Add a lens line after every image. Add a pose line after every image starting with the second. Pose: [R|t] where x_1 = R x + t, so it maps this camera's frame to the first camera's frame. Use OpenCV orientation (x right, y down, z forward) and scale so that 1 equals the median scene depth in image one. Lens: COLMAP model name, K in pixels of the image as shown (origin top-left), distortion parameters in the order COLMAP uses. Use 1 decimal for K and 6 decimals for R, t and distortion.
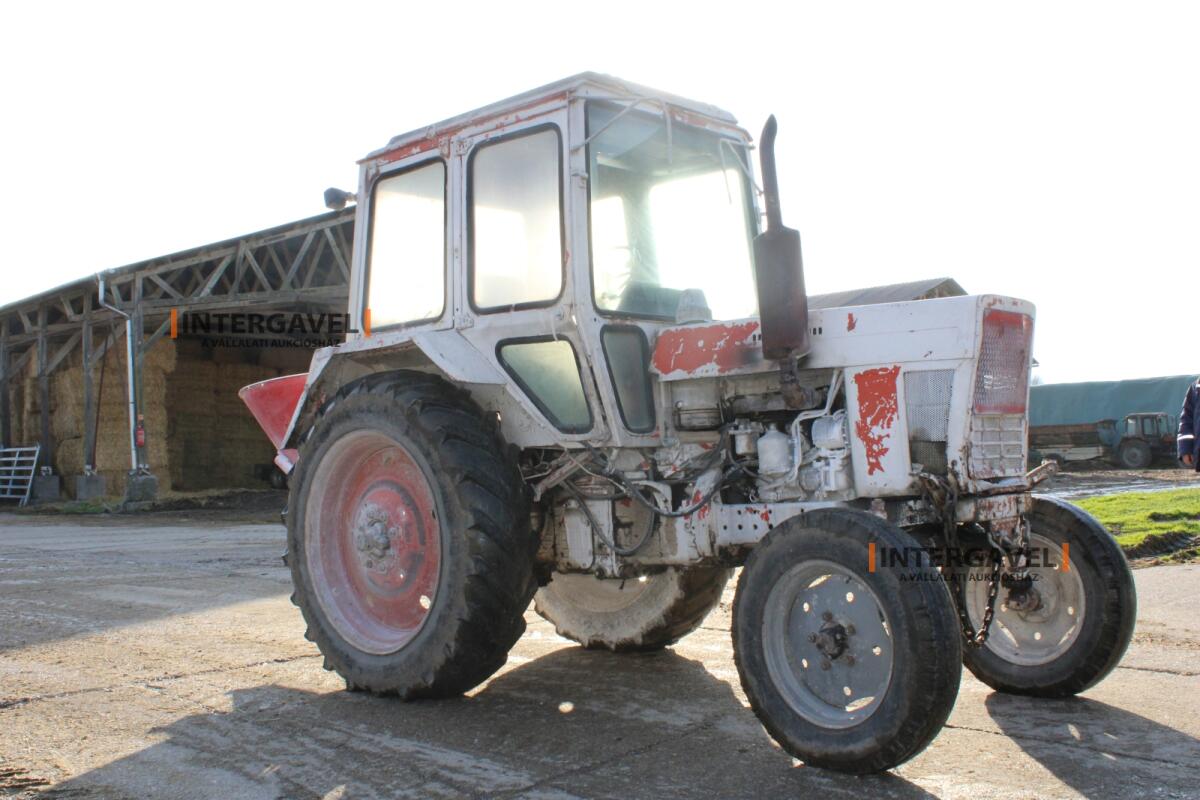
lens RADIAL K [[1168.3, 0, 606.9], [0, 1168.3, 400.4], [0, 0, 1]] dist [-0.089620, 0.000000]
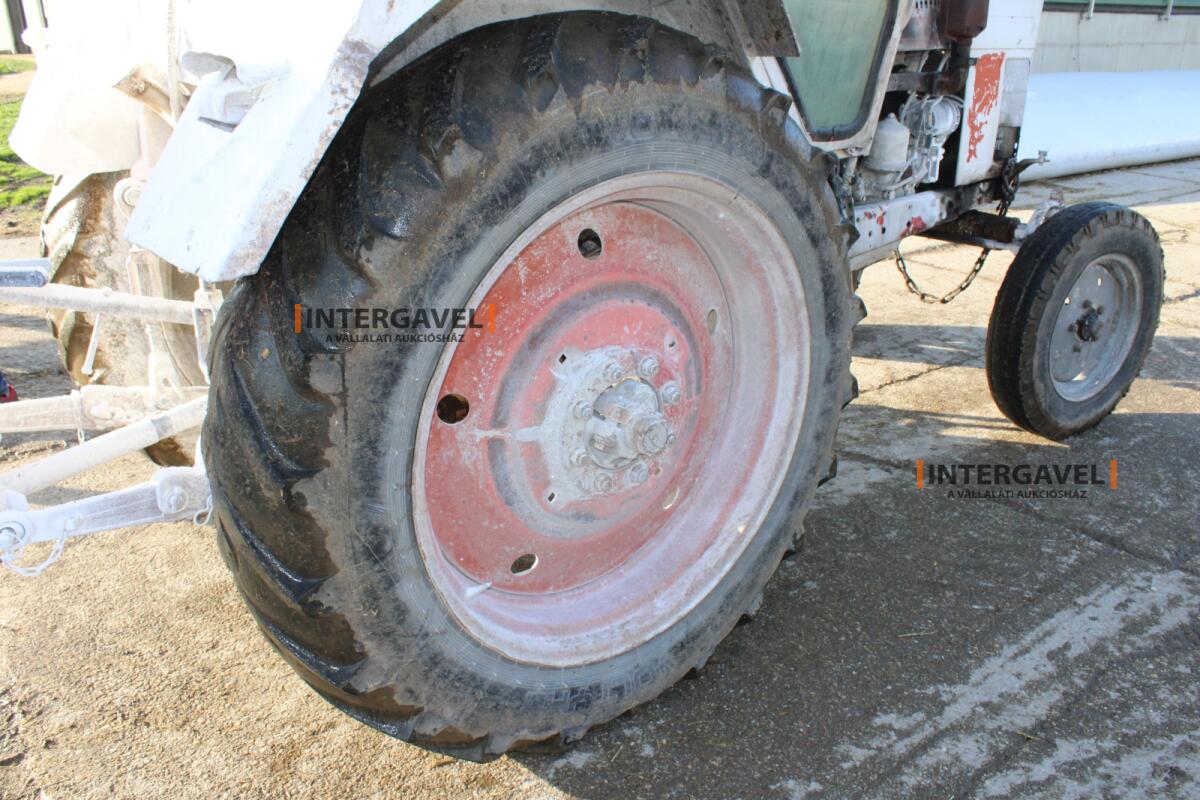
lens RADIAL K [[994.1, 0, 600.0], [0, 994.1, 399.8], [0, 0, 1]] dist [-0.141475, 0.085020]
pose [[0.164218, -0.340362, 0.925844, -0.581534], [-0.044863, 0.935037, 0.351699, -0.020909], [-0.985403, -0.099291, 0.138281, 1.022932]]
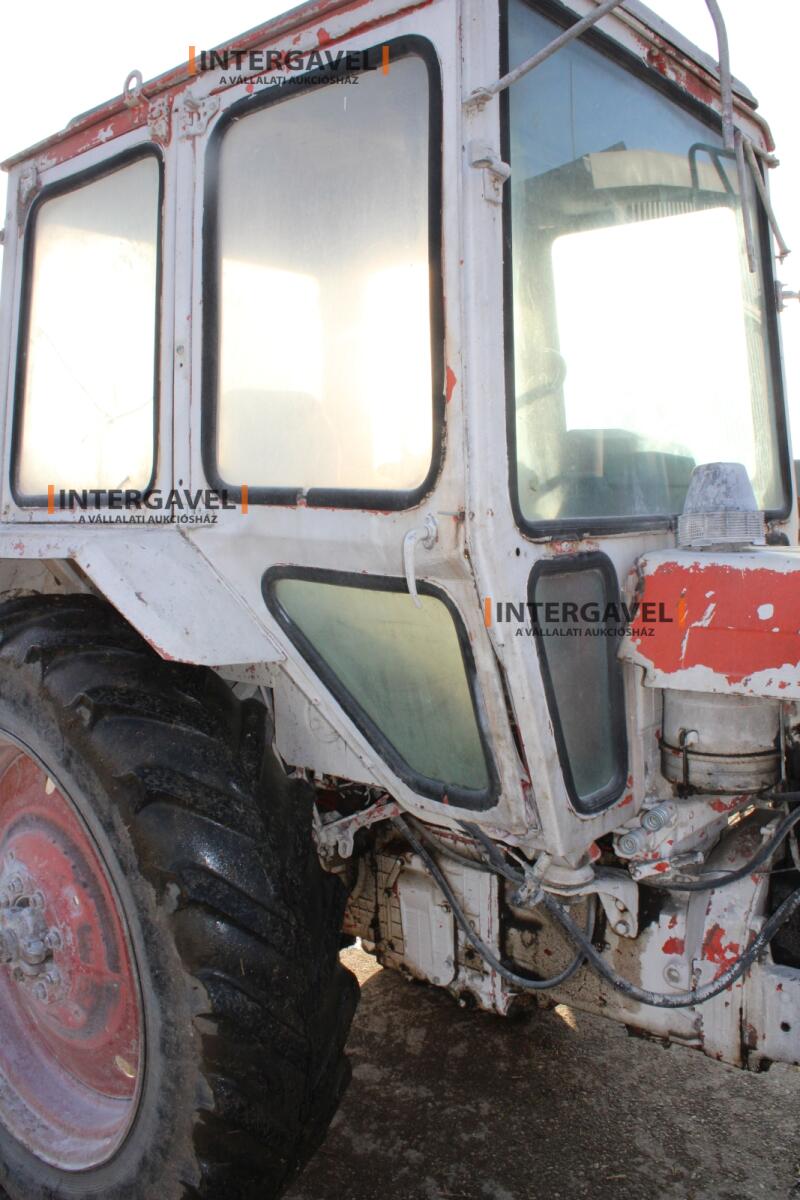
lens RADIAL K [[994.1, 0, 405.6], [0, 994.1, 597.3], [0, 0, 1]] dist [-0.141475, 0.085020]
pose [[0.999136, 0.021649, 0.035487, -0.056232], [-0.026551, 0.989214, 0.144052, -0.096195], [-0.031986, -0.144869, 0.988934, 0.644290]]
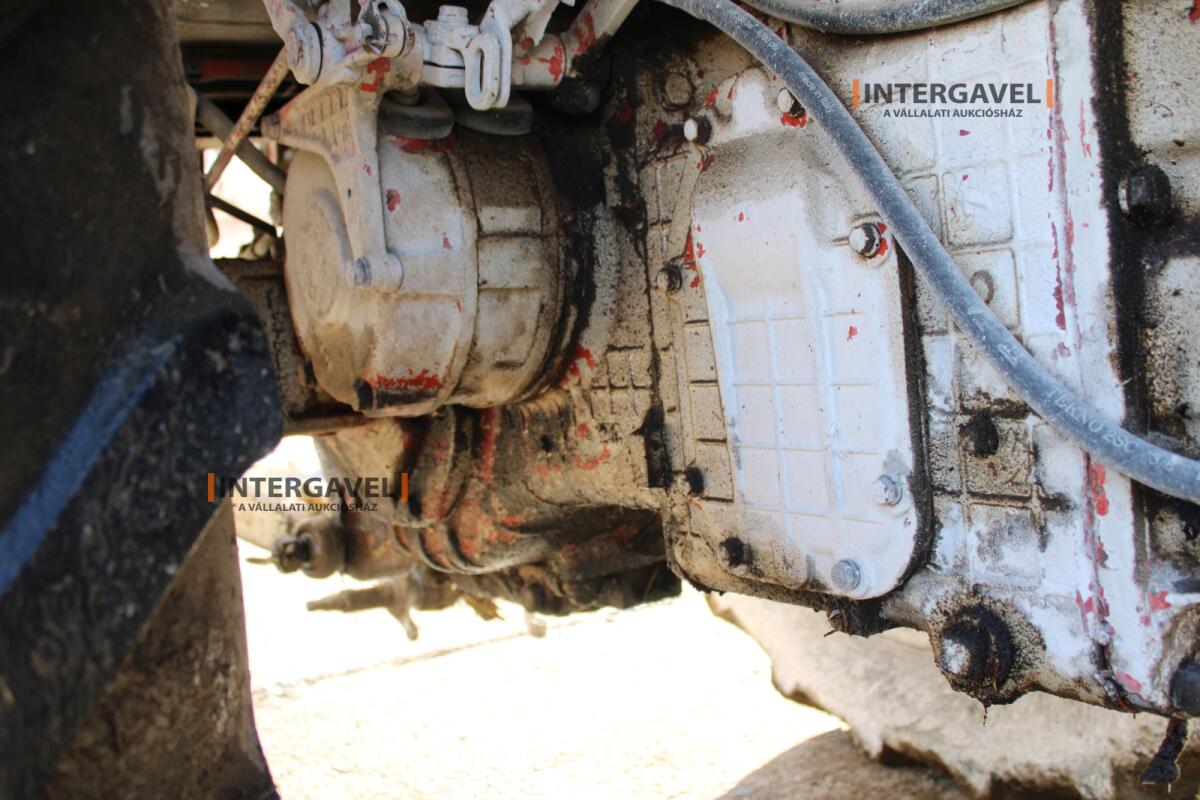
lens RADIAL K [[1168.3, 0, 602.3], [0, 1168.3, 397.0], [0, 0, 1]] dist [-0.089620, 0.000000]
pose [[0.969094, -0.019336, -0.245933, -0.014903], [0.052676, 0.990150, 0.129722, 0.112585], [0.241002, -0.138668, 0.960567, 0.943727]]
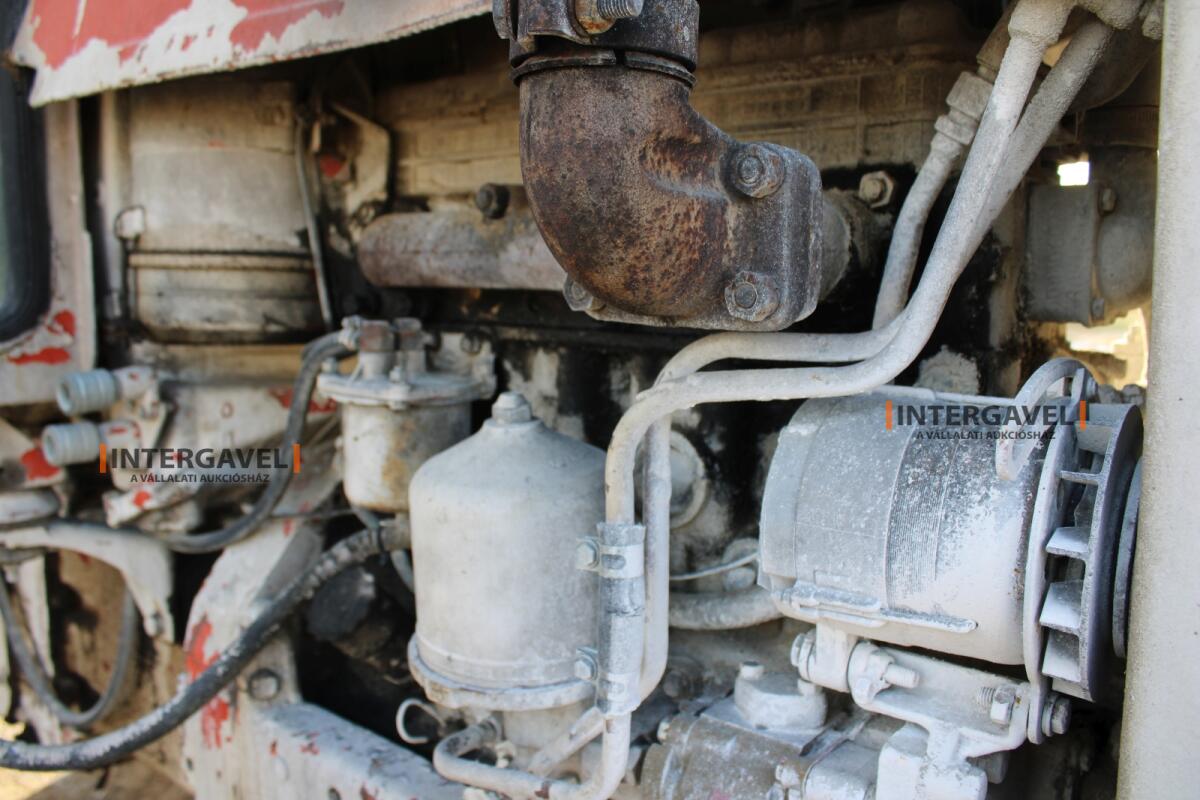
lens RADIAL K [[994.1, 0, 593.1], [0, 994.1, 402.9], [0, 0, 1]] dist [-0.141475, 0.085020]
pose [[0.996009, 0.066018, 0.060069, 0.135626], [-0.075843, 0.980809, 0.179613, -0.001924], [-0.047059, -0.183452, 0.981902, 0.808425]]
